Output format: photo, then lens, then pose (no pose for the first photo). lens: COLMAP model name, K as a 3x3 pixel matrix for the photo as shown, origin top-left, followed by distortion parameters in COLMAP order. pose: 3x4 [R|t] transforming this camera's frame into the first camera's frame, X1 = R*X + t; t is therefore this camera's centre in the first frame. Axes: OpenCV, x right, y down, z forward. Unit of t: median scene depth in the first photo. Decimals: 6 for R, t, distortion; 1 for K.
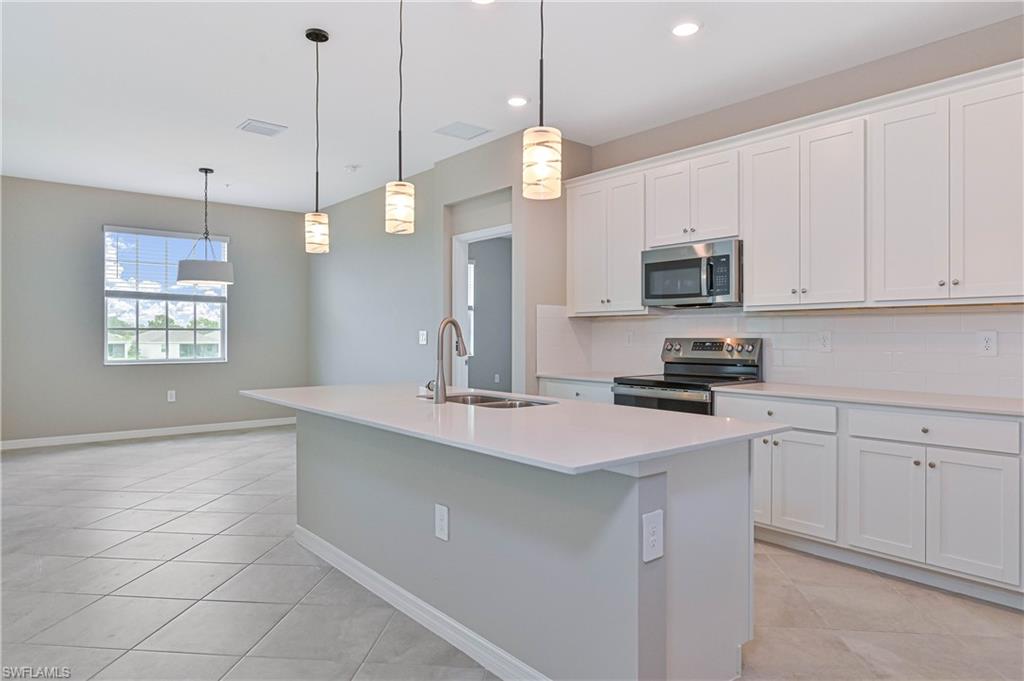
lens RADIAL K [[630.5, 0, 512.0], [0, 630.5, 340.5], [0, 0, 1]] dist [0.005159, 0.000862]
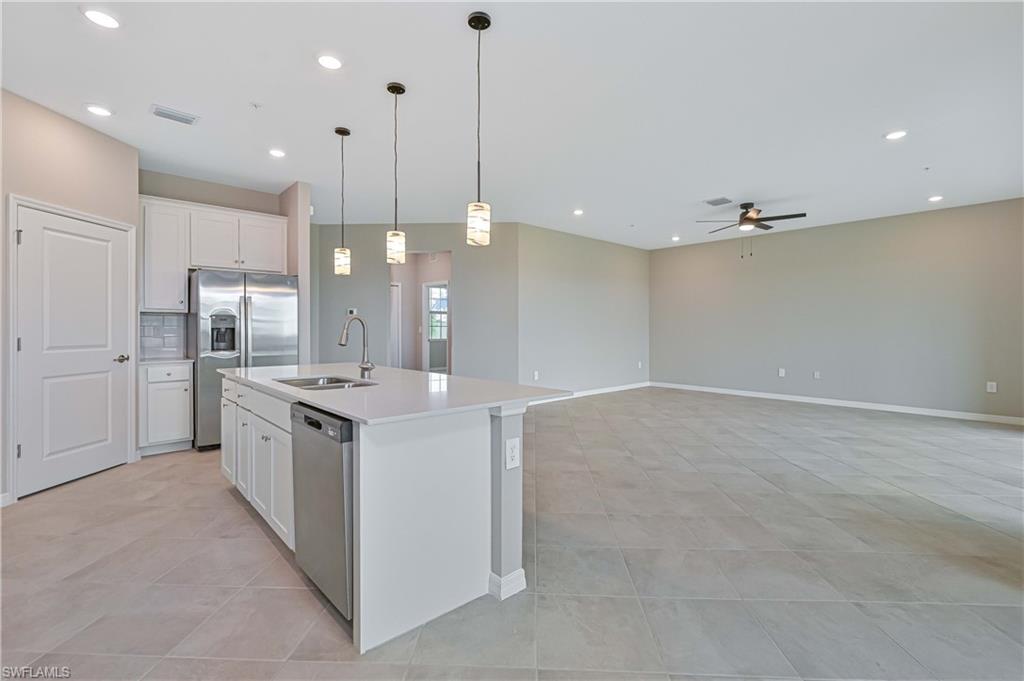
lens RADIAL K [[458.3, 0, 513.1], [0, 458.3, 329.1], [0, 0, 1]] dist [0.000916, -0.000039]
pose [[-0.998762, -0.002396, -0.049689, -0.208578], [-0.002960, 0.999932, 0.011288, -0.010240], [0.049659, 0.011421, -0.998701, 1.091678]]
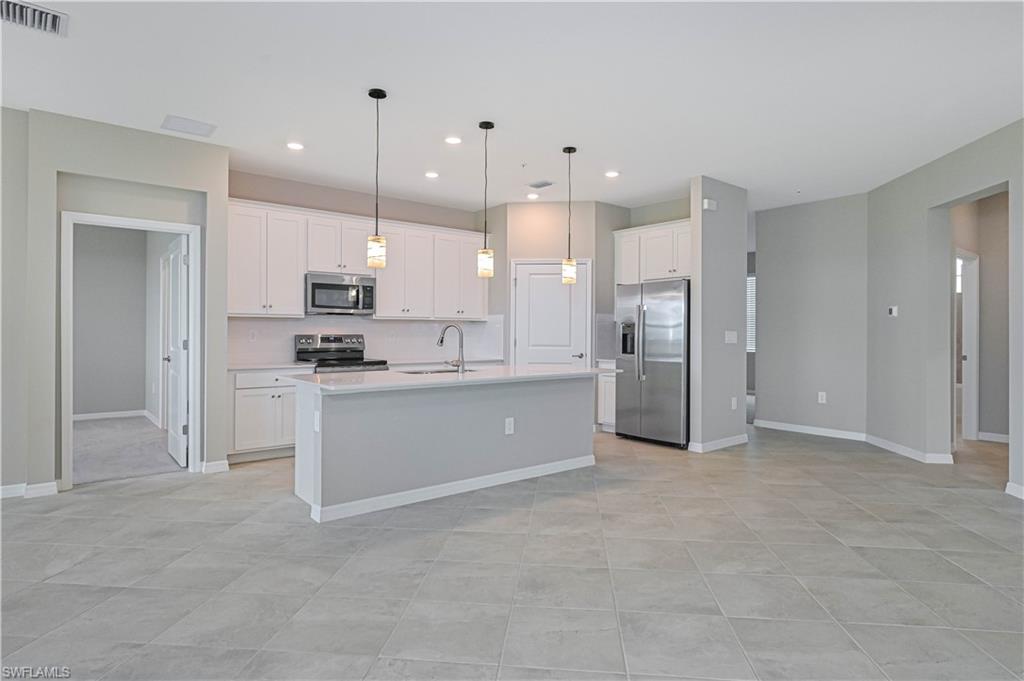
lens RADIAL K [[565.6, 0, 513.5], [0, 565.6, 336.1], [0, 0, 1]] dist [-0.003184, -0.000428]
pose [[0.000723, -0.008072, 0.999967, -0.910476], [0.004946, 0.999955, 0.008069, -0.007743], [-0.999988, 0.004940, 0.000763, 0.465168]]
